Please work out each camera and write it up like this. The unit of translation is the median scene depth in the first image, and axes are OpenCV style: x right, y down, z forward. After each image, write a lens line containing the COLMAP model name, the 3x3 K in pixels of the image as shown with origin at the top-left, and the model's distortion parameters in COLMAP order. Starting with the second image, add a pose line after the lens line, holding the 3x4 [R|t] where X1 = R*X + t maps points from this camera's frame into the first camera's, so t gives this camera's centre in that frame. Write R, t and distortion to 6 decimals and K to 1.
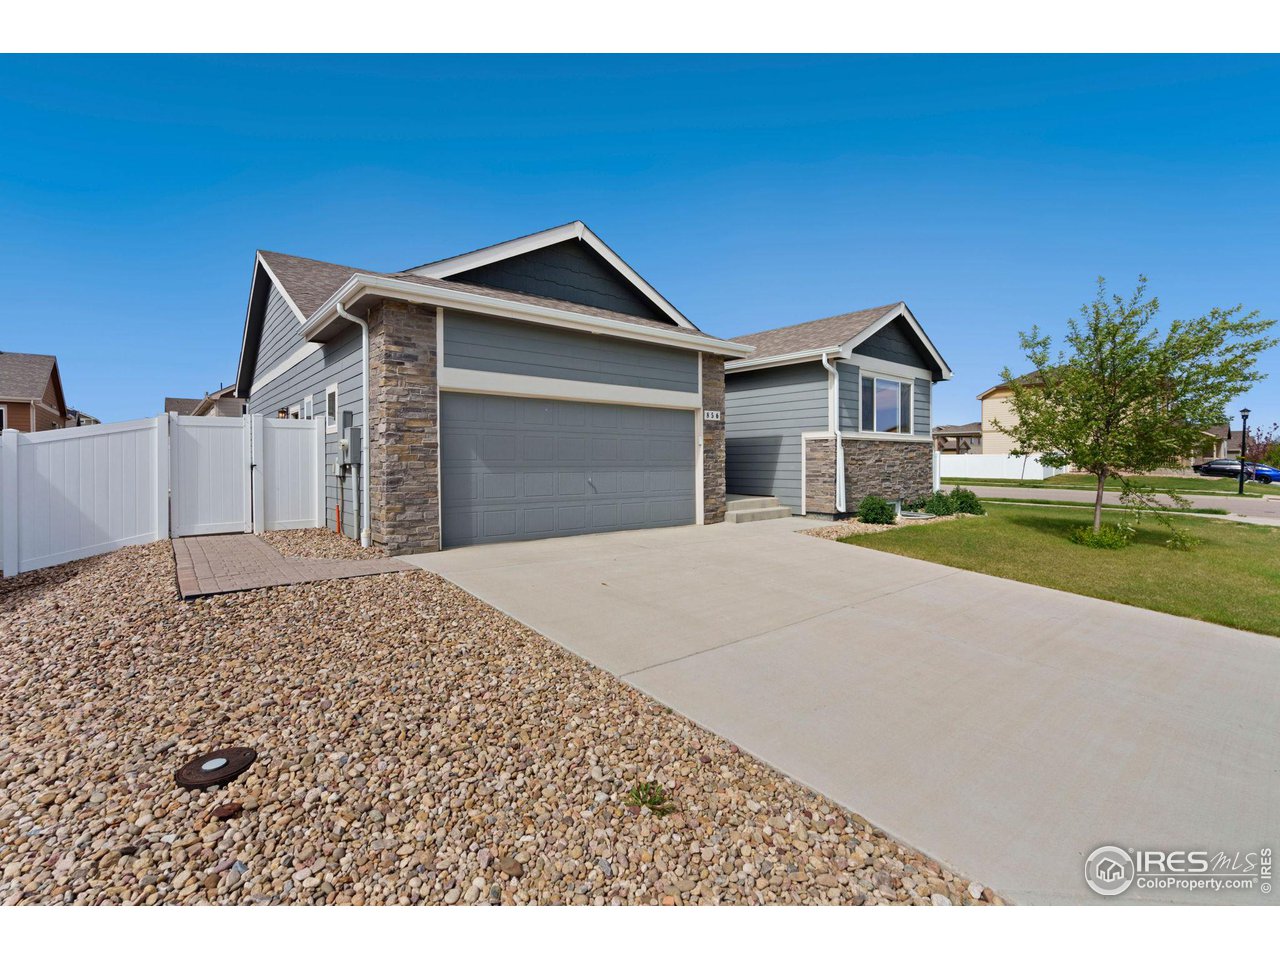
lens RADIAL K [[578.5, 0, 644.3], [0, 578.5, 475.2], [0, 0, 1]] dist [0.000626, -0.000169]
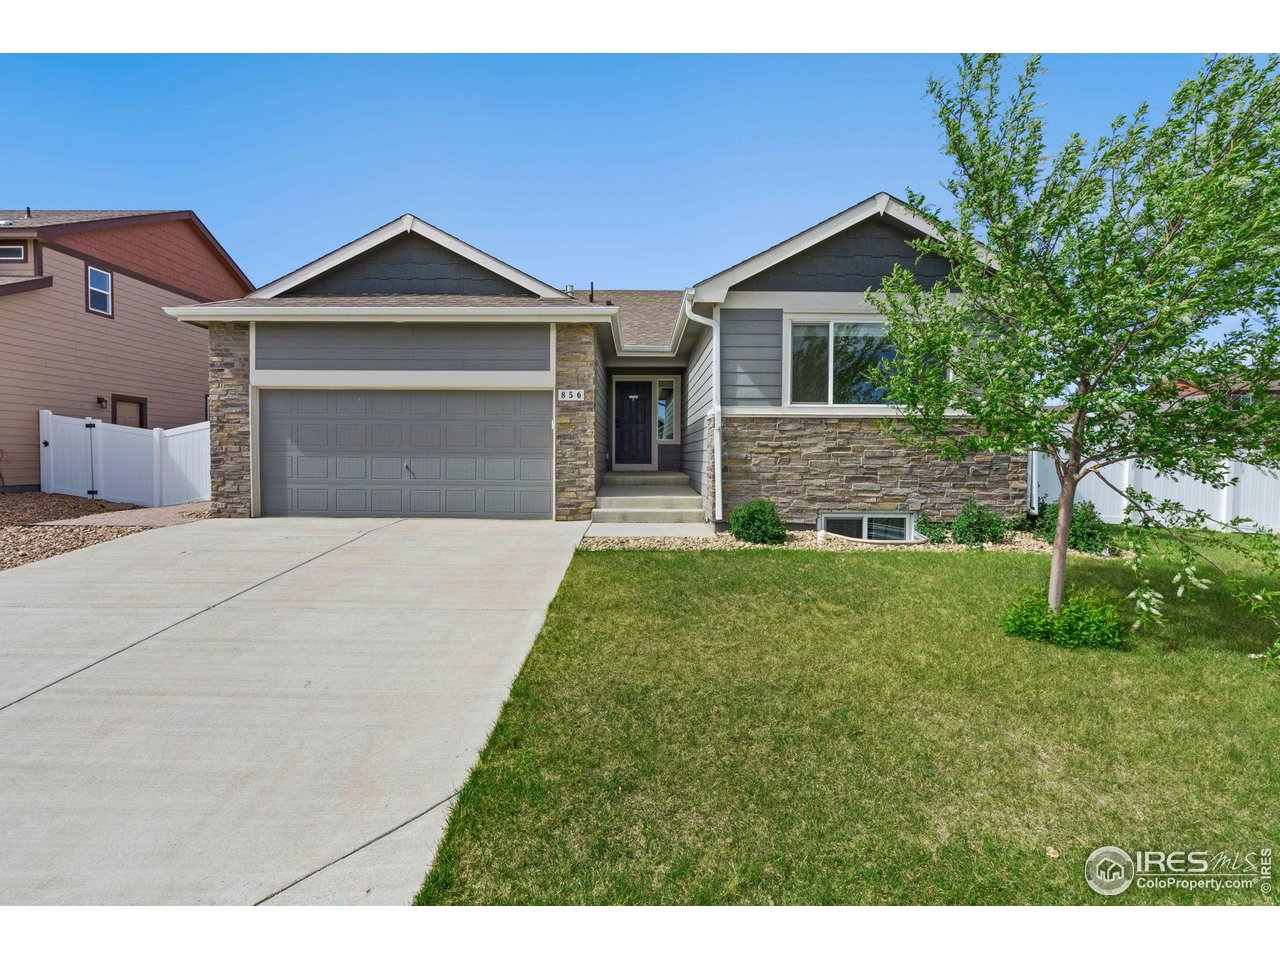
lens RADIAL K [[578.5, 0, 639.4], [0, 578.5, 475.4], [0, 0, 1]] dist [0.000626, -0.000169]
pose [[0.759461, 0.029385, -0.649889, 0.772256], [-0.023450, 0.999567, 0.017791, -0.001587], [0.650130, 0.001728, 0.759821, 0.422055]]
